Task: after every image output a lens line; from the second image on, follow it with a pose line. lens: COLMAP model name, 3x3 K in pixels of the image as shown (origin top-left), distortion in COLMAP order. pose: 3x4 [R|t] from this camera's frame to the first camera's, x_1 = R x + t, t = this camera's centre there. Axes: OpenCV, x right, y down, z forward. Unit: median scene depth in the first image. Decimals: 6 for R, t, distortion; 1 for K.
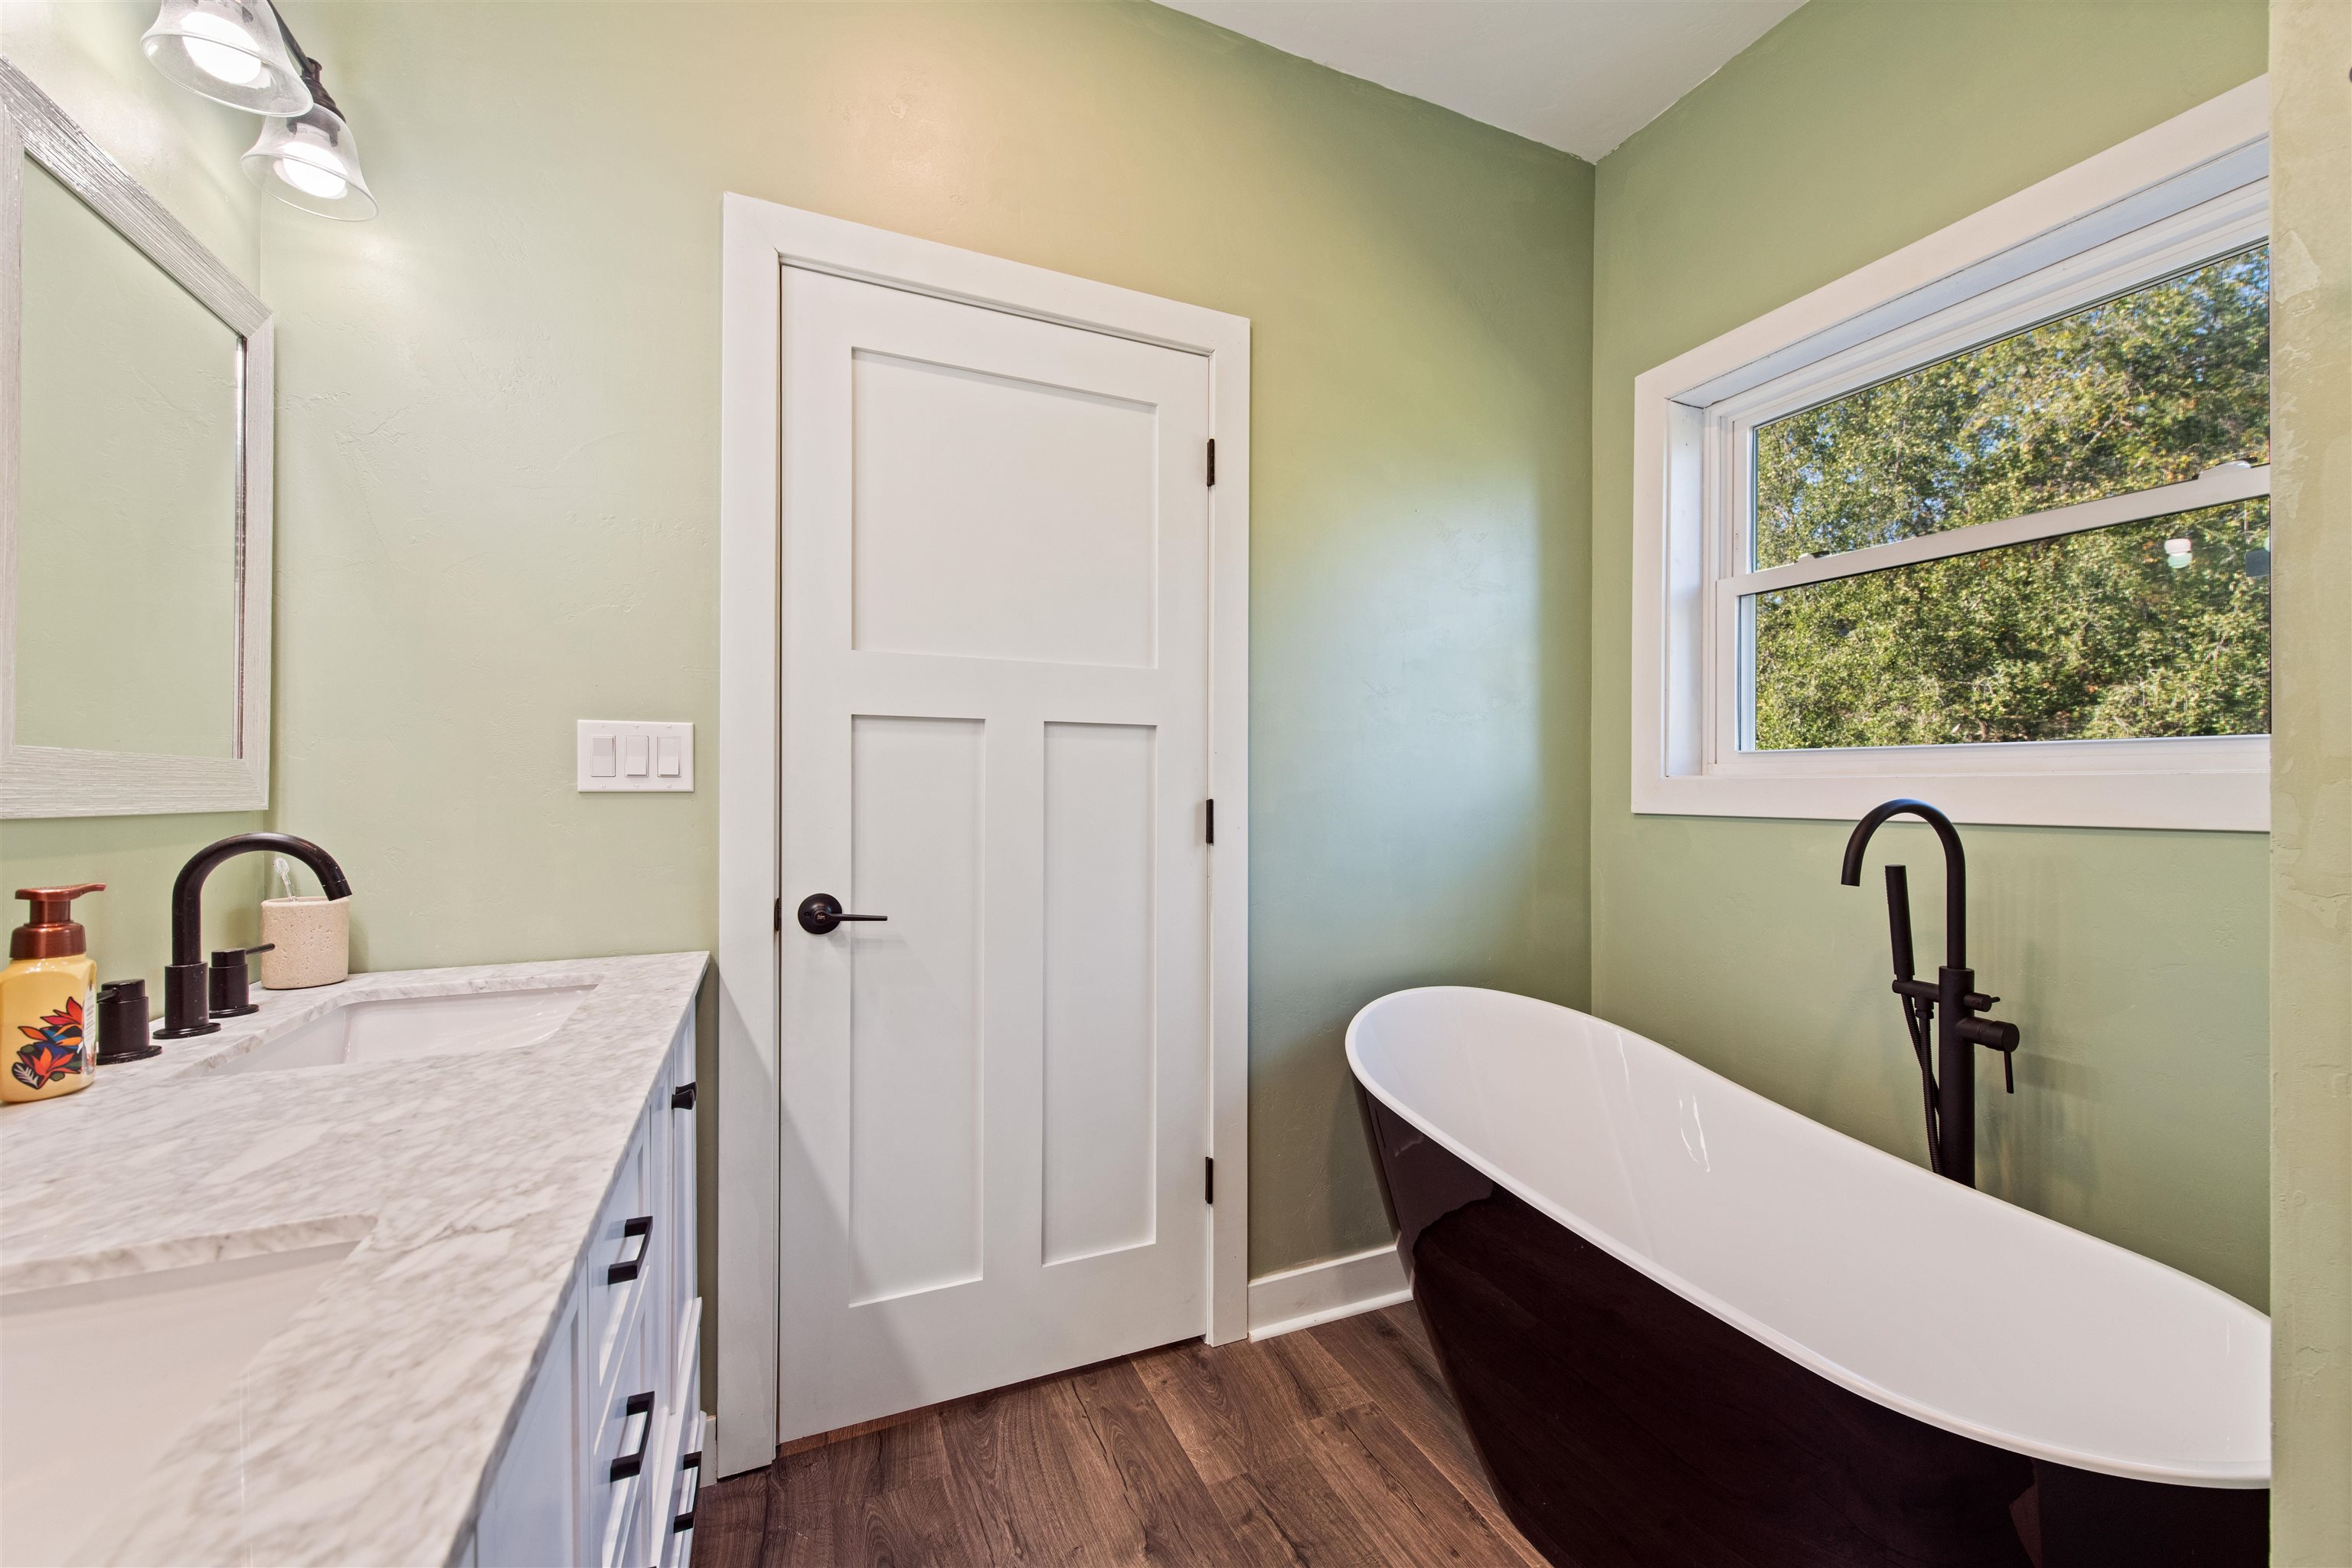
lens RADIAL K [[930.0, 0, 1215.9], [0, 930.0, 794.0], [0, 0, 1]] dist [0.000064, -0.000435]
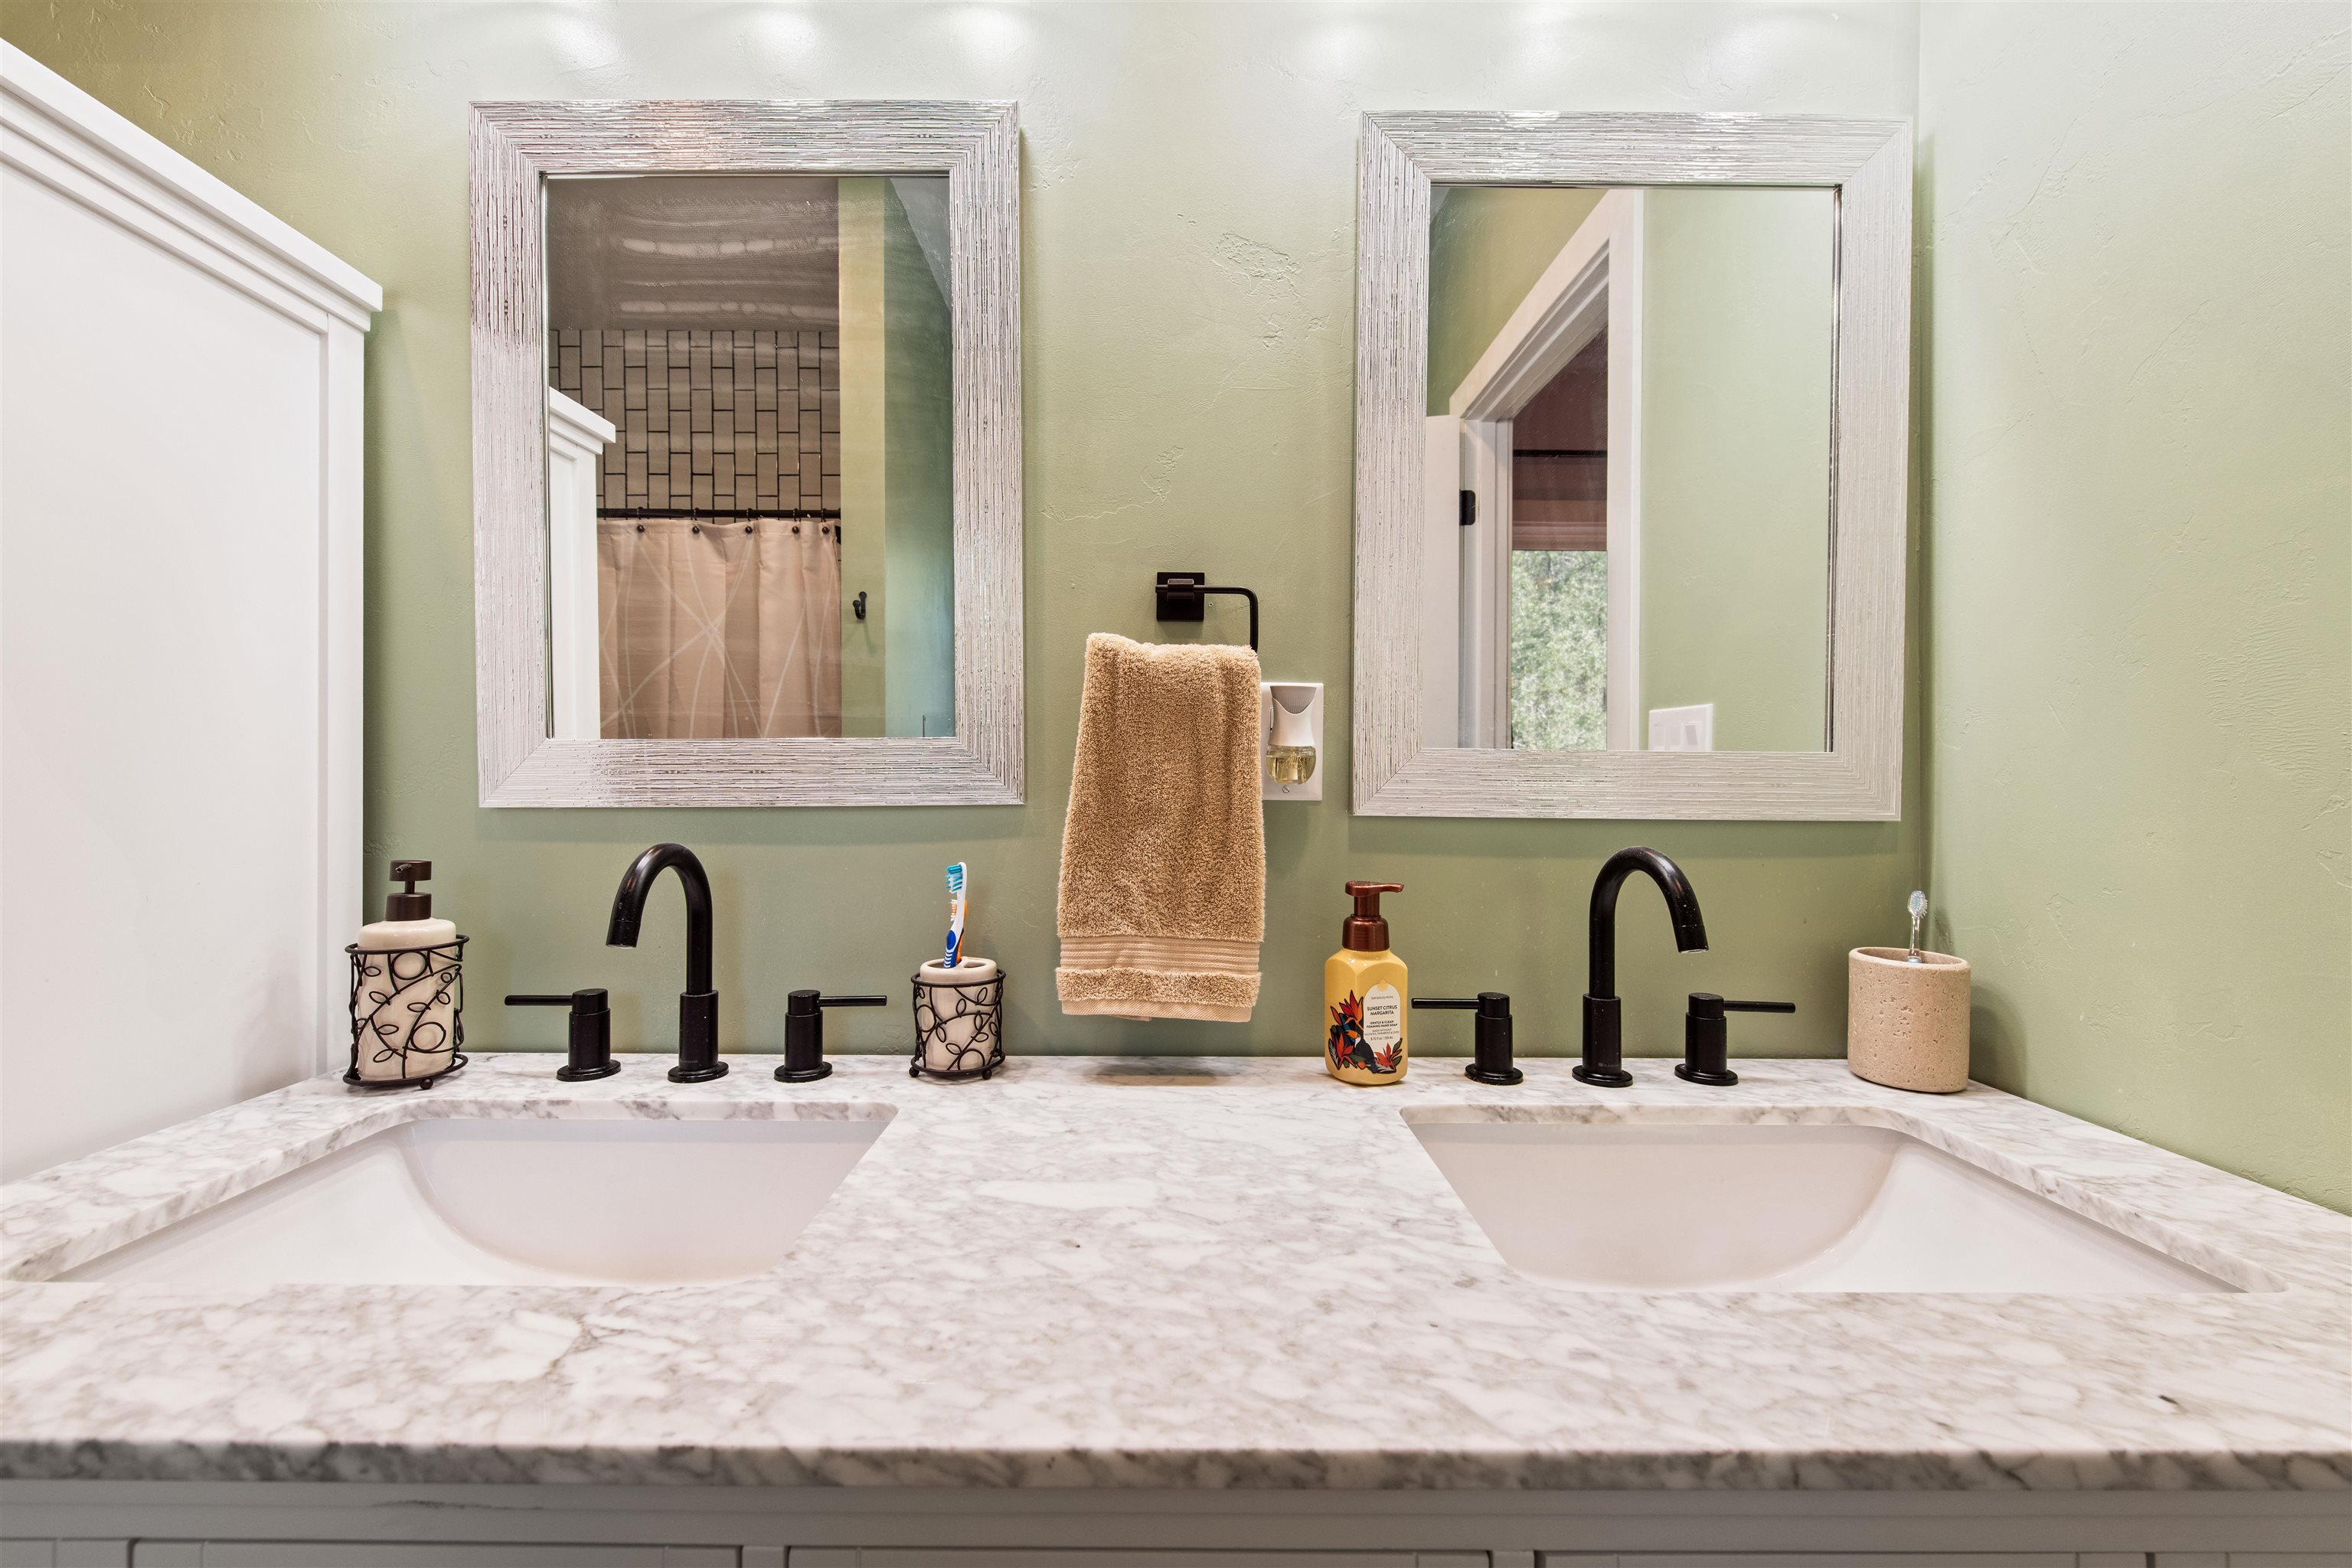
lens RADIAL K [[942.2, 0, 1169.1], [0, 942.2, 783.0], [0, 0, 1]] dist [0.003542, -0.002461]
pose [[-0.426683, -0.004364, -0.904391, -0.217637], [-0.011192, 0.999937, 0.000455, -0.008537], [0.904332, 0.010316, -0.426706, 1.325256]]
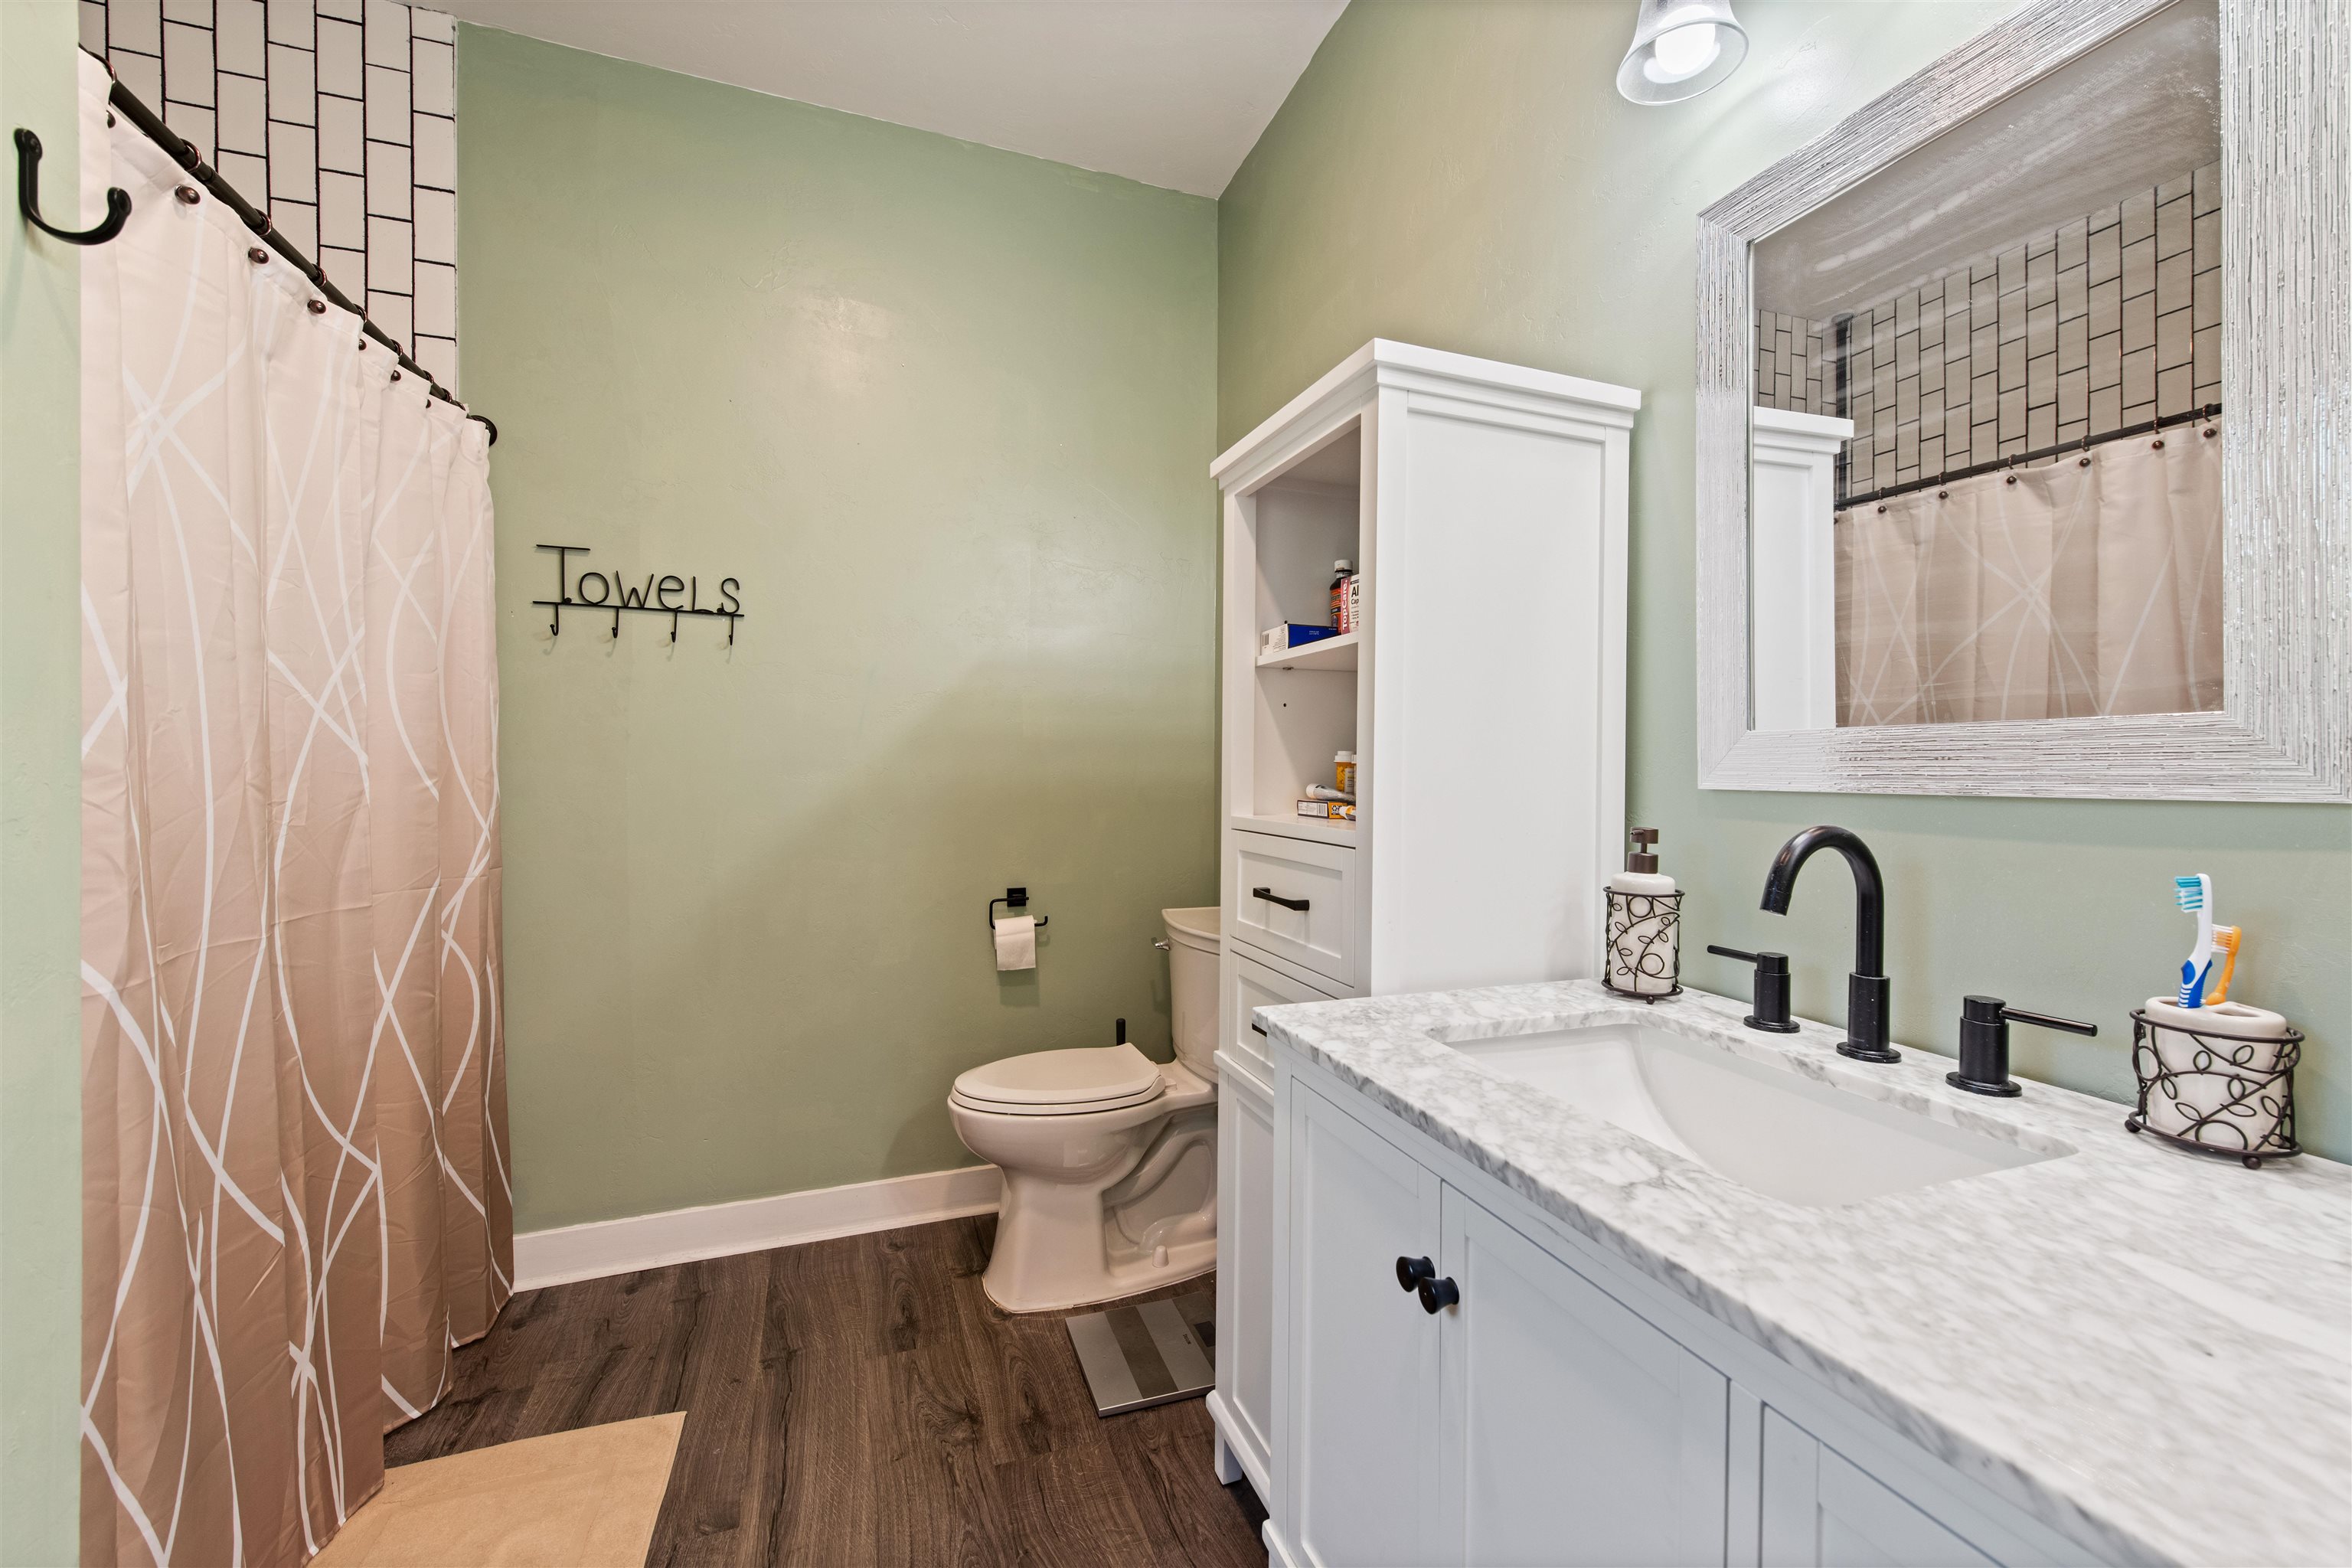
lens RADIAL K [[972.0, 0, 1181.1], [0, 972.0, 770.3], [0, 0, 1]] dist [0.000371, -0.000054]
pose [[-0.995329, -0.012239, 0.095764, -0.273234], [-0.010876, 0.999832, 0.014743, -0.009481], [-0.095928, 0.013632, -0.995295, 1.598387]]
